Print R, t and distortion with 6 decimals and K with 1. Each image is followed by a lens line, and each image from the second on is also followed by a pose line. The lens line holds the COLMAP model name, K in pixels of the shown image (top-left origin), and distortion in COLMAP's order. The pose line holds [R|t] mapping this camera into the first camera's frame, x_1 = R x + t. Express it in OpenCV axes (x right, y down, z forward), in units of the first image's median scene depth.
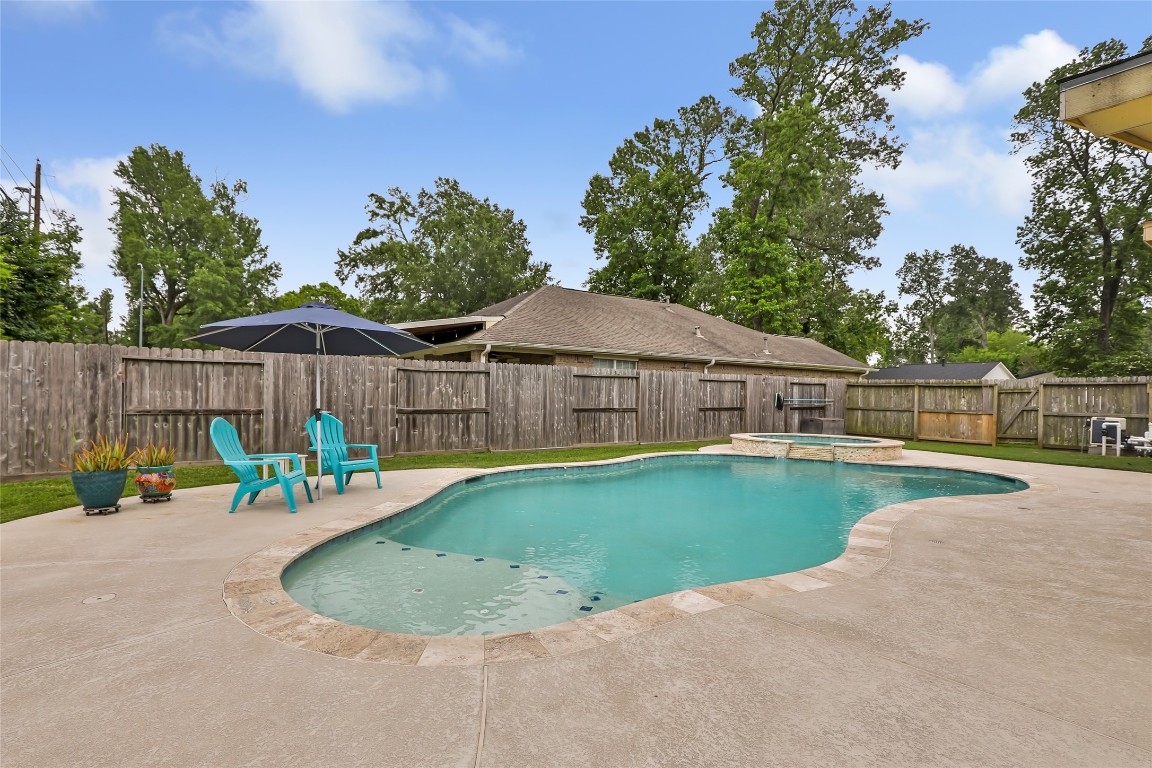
lens RADIAL K [[552.9, 0, 567.7], [0, 552.9, 392.0], [0, 0, 1]] dist [-0.016955, -0.001385]
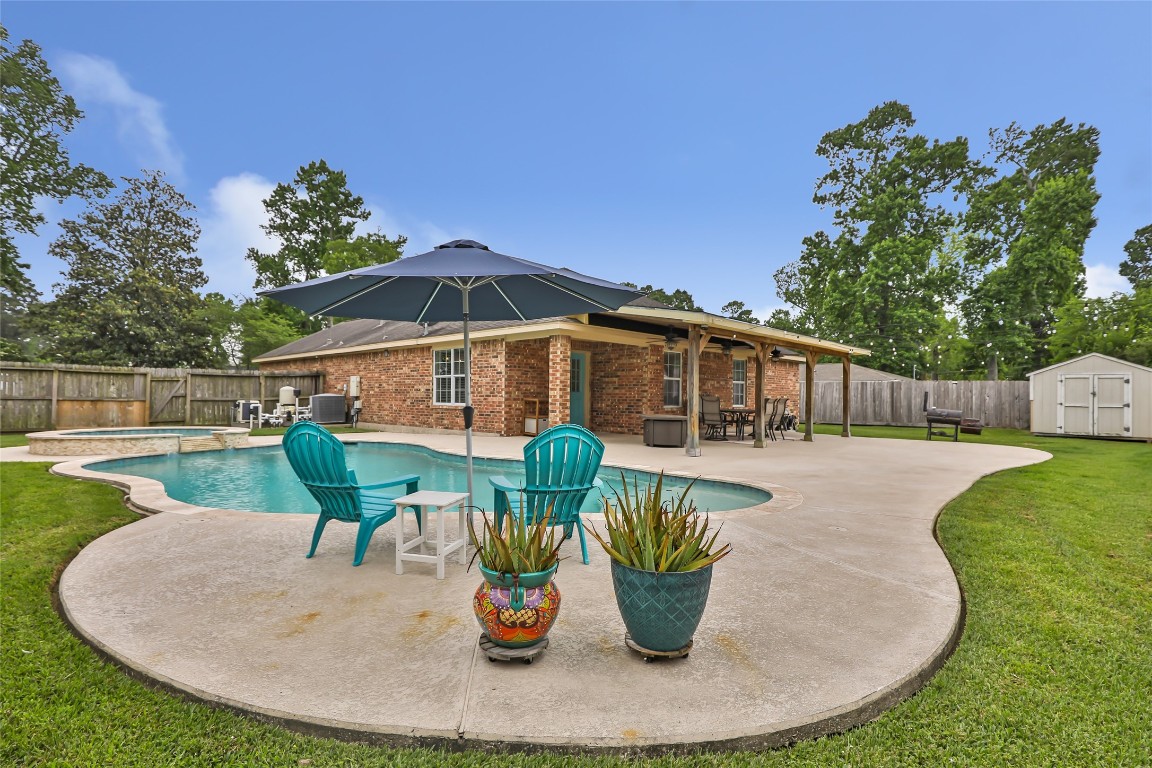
lens RADIAL K [[526.7, 0, 586.9], [0, 526.7, 384.7], [0, 0, 1]] dist [-0.004073, -0.000098]
pose [[-0.170231, 0.006123, 0.985385, -0.154607], [-0.020142, 0.999750, -0.009692, 0.000923], [-0.985198, -0.021497, -0.170066, 0.135348]]
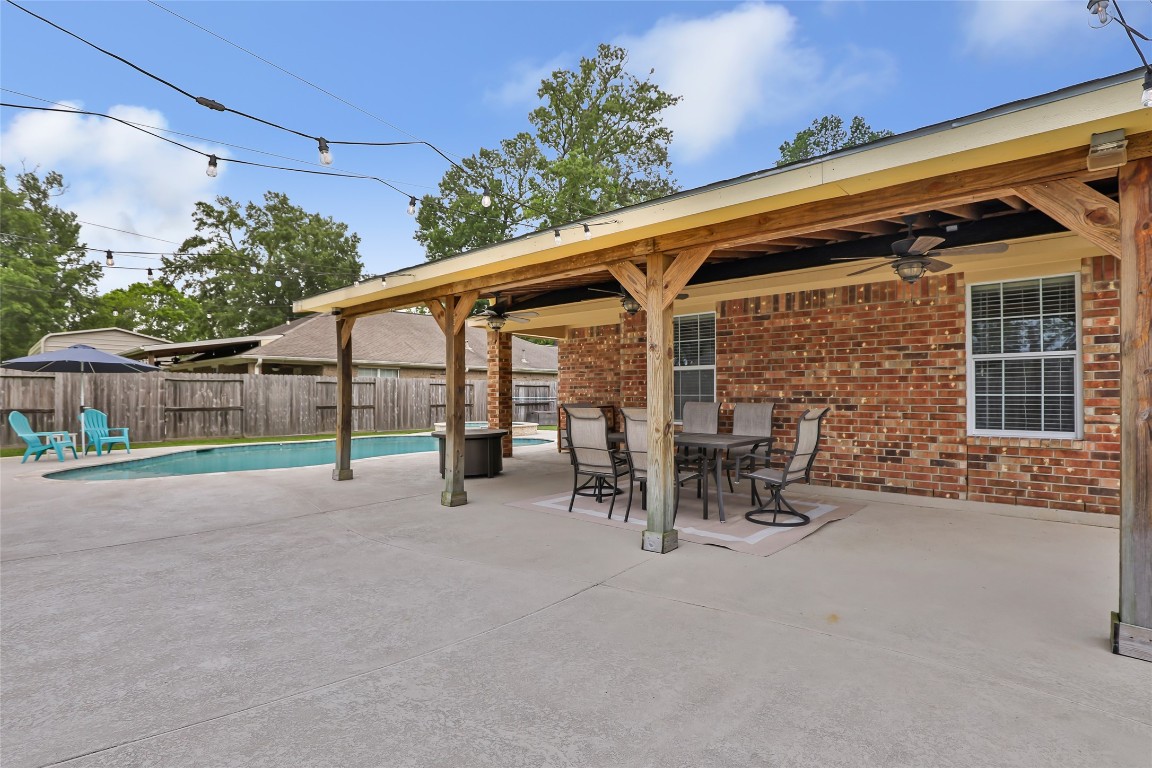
lens RADIAL K [[549.4, 0, 549.2], [0, 549.4, 387.0], [0, 0, 1]] dist [-0.010188, -0.000047]
pose [[0.980922, -0.007851, 0.194242, 0.107315], [0.009781, 0.999912, -0.008982, -0.000040], [-0.194155, 0.010710, 0.980912, -0.158498]]
